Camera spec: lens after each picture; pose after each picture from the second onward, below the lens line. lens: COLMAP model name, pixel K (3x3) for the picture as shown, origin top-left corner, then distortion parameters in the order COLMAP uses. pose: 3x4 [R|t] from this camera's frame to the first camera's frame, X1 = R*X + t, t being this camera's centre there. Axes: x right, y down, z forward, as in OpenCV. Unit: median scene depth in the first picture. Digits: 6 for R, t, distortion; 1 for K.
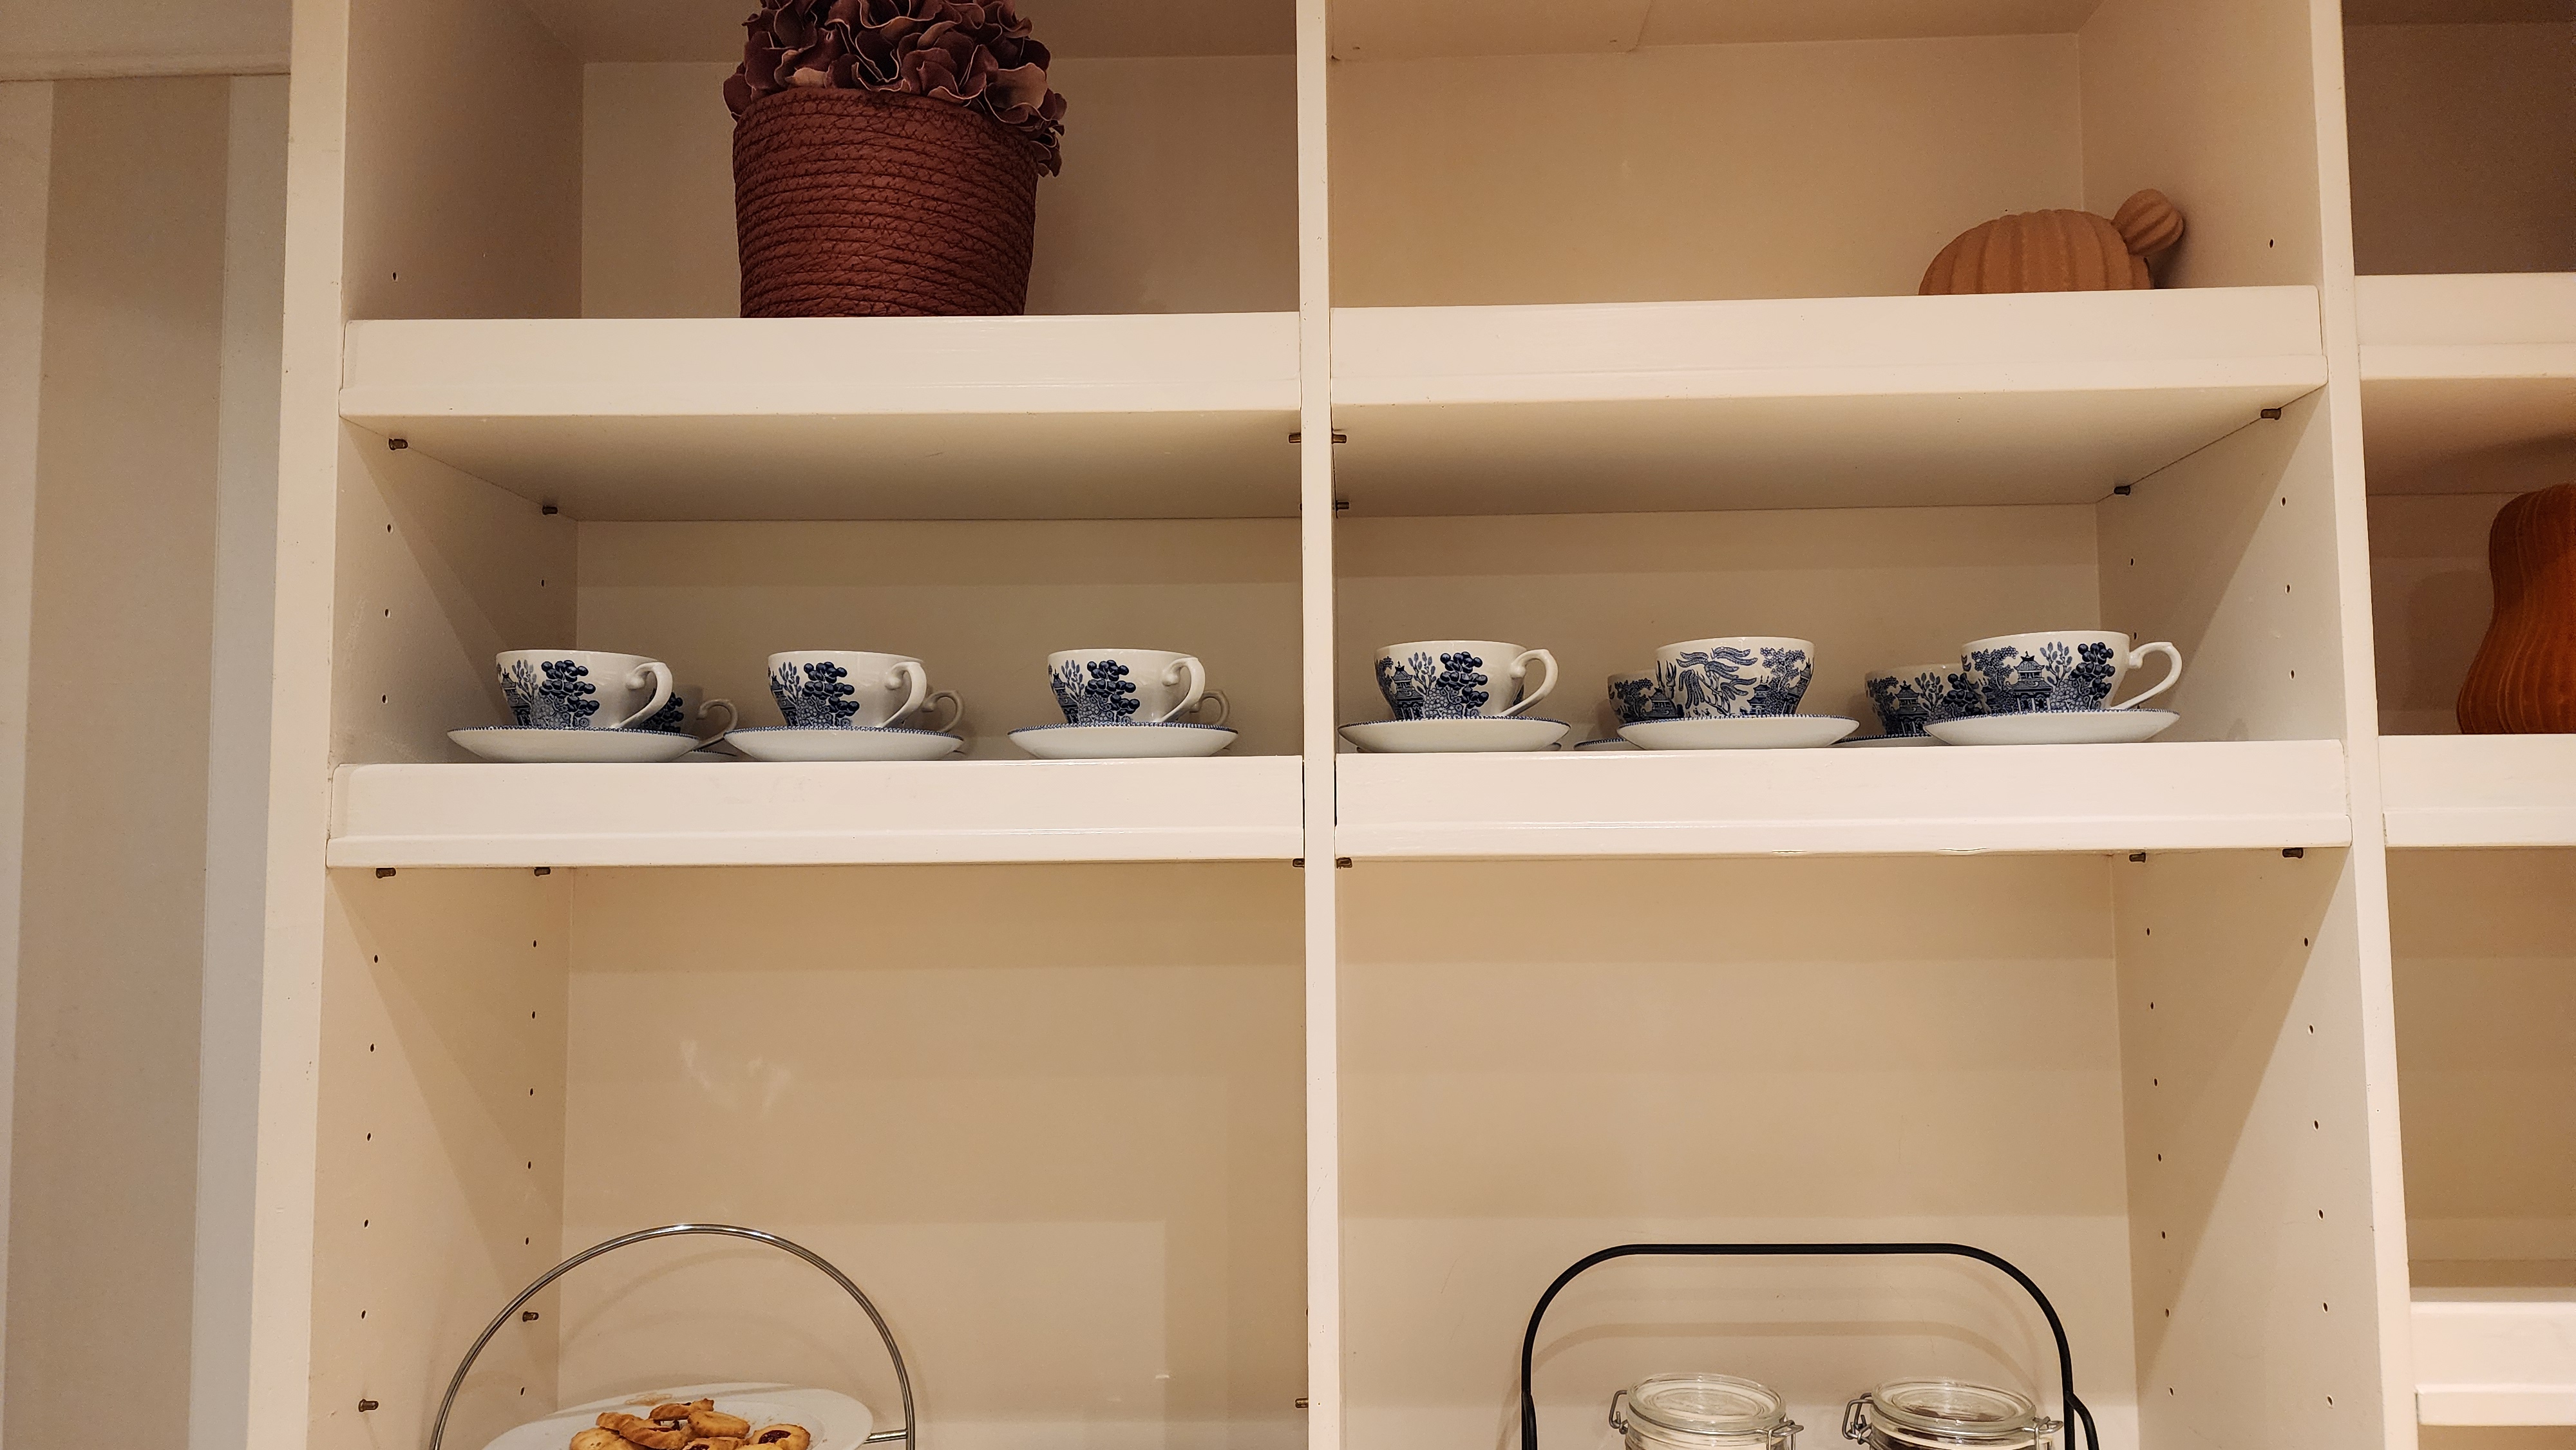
lens RADIAL K [[1731.8, 0, 1307.5], [0, 1731.8, 730.7], [0, 0, 1]] dist [0.033149, -0.010953]
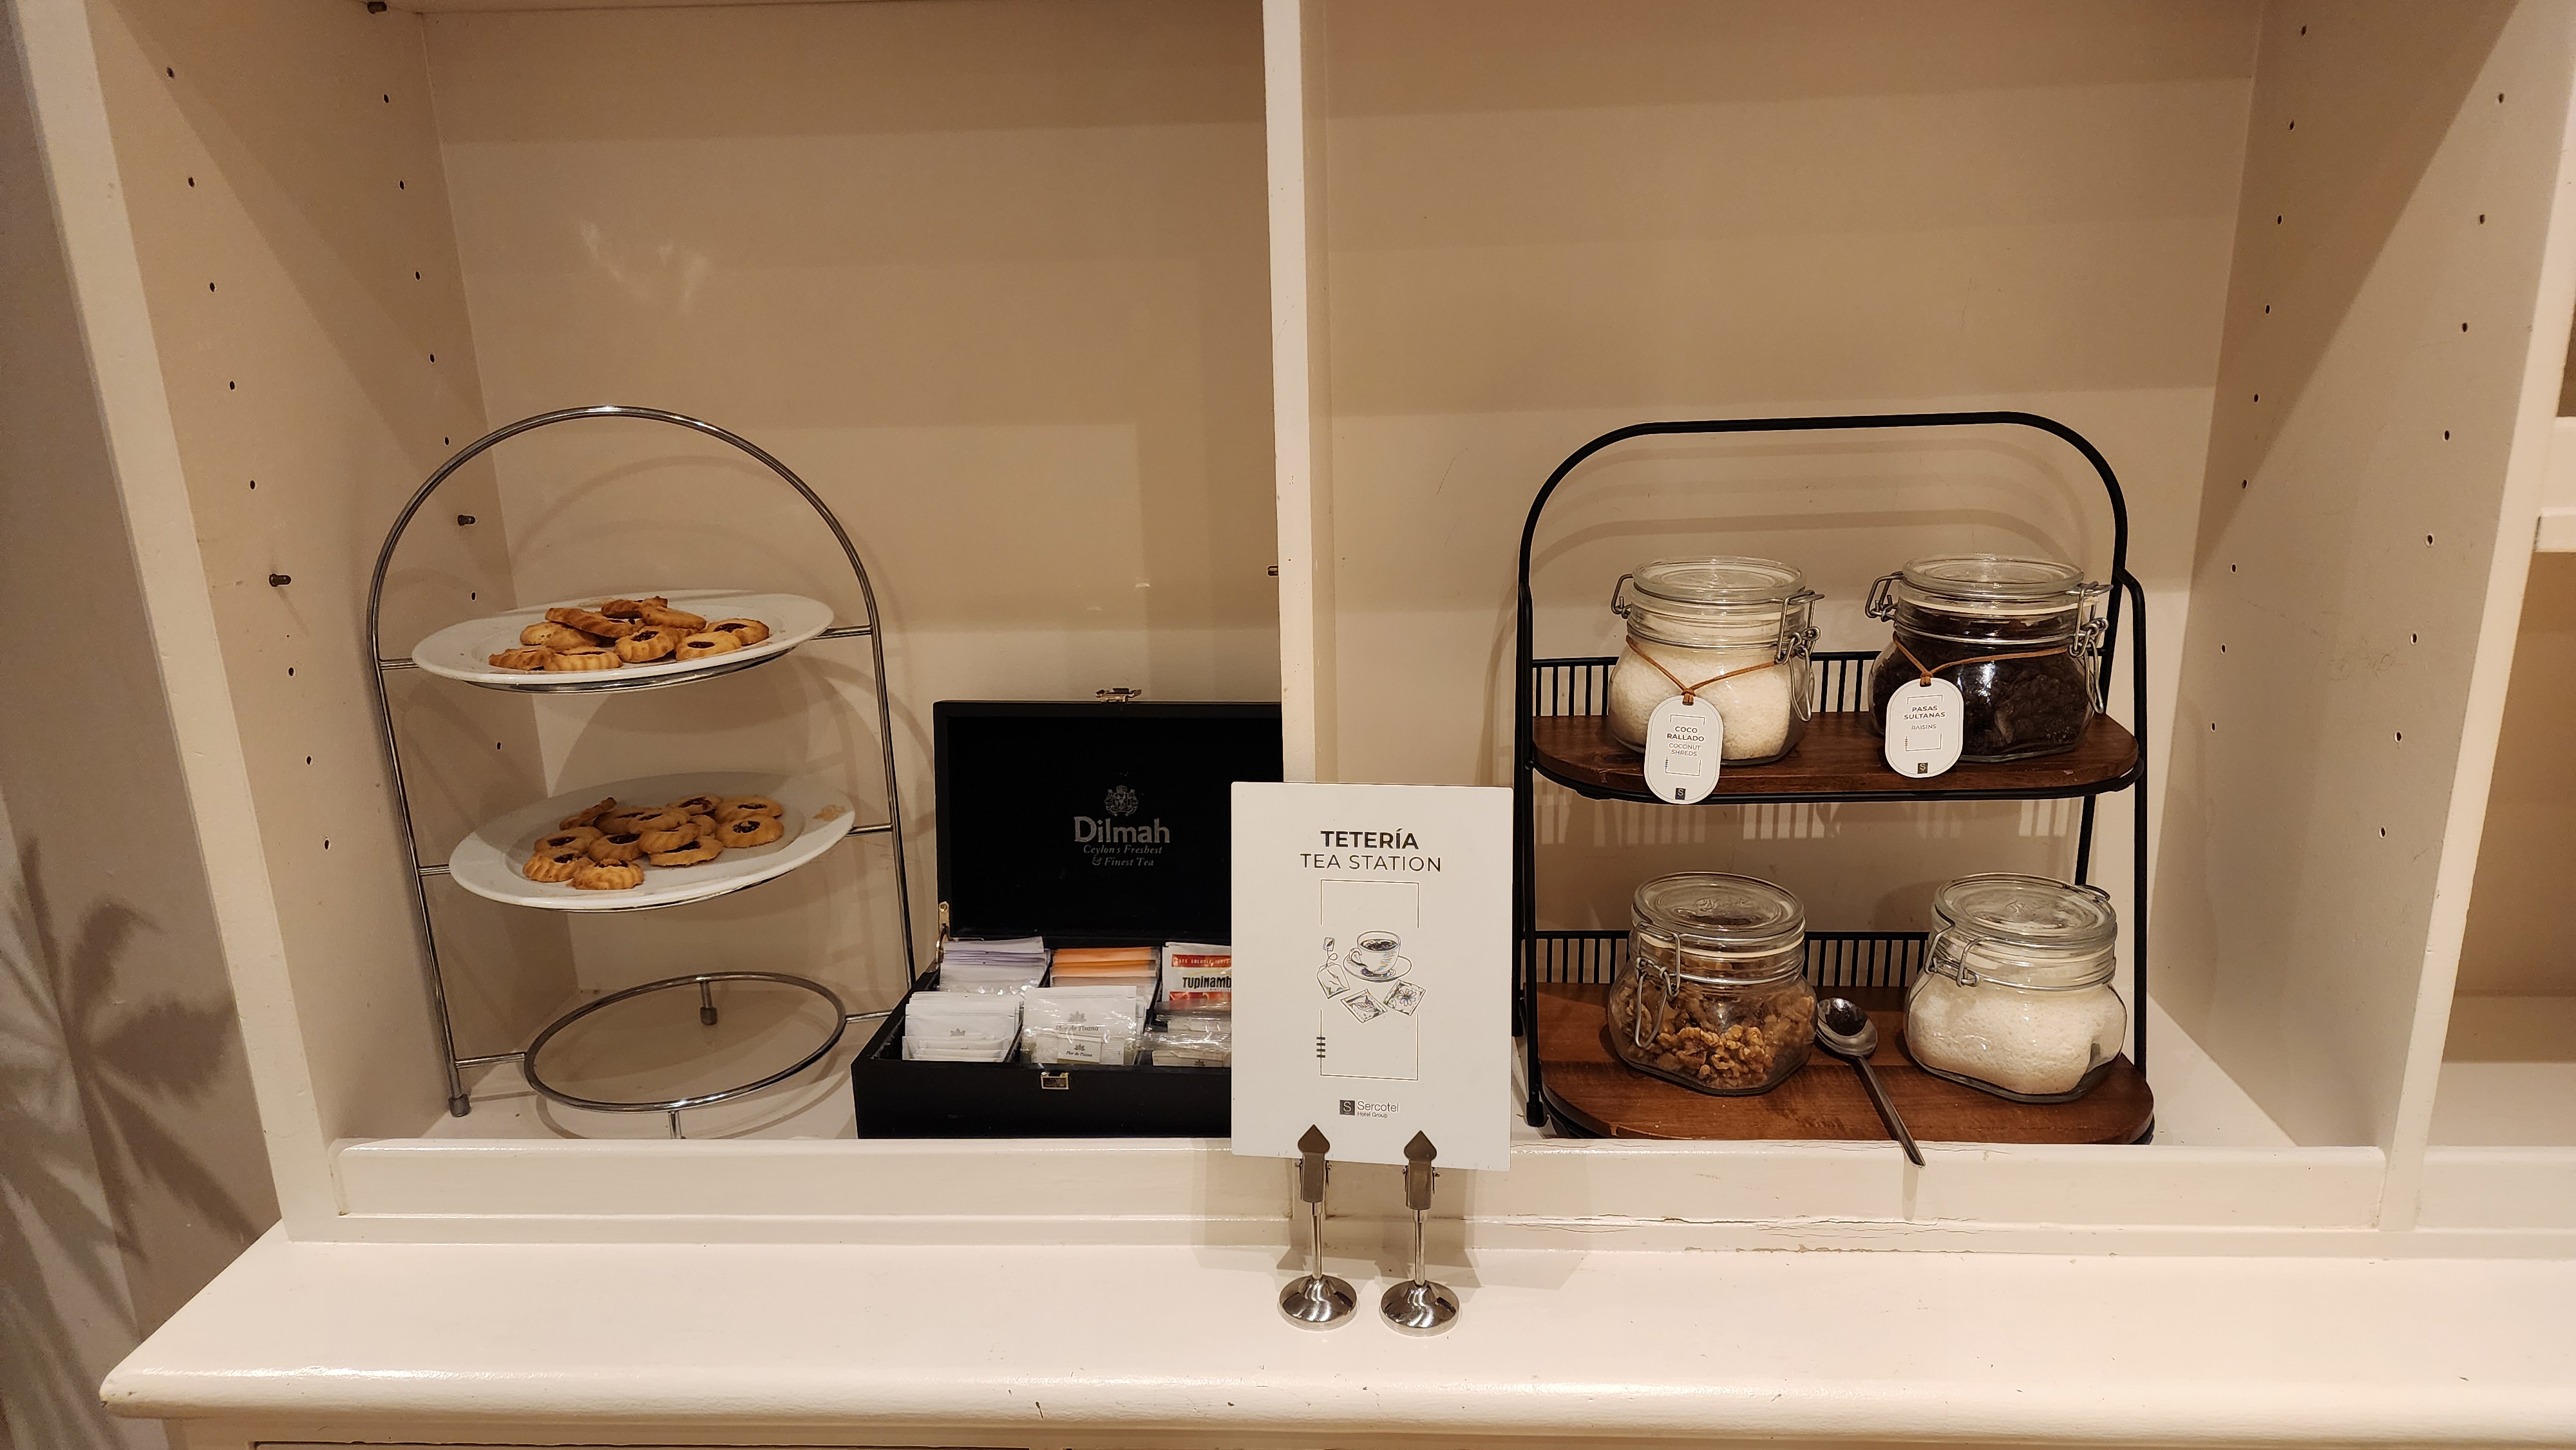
lens RADIAL K [[1731.8, 0, 1271.2], [0, 1731.8, 721.2], [0, 0, 1]] dist [0.033149, -0.010953]
pose [[0.998946, -0.011511, -0.044431, 0.031230], [0.026226, 0.937597, 0.346733, 0.126671], [0.037667, -0.347533, 0.936911, 0.100394]]
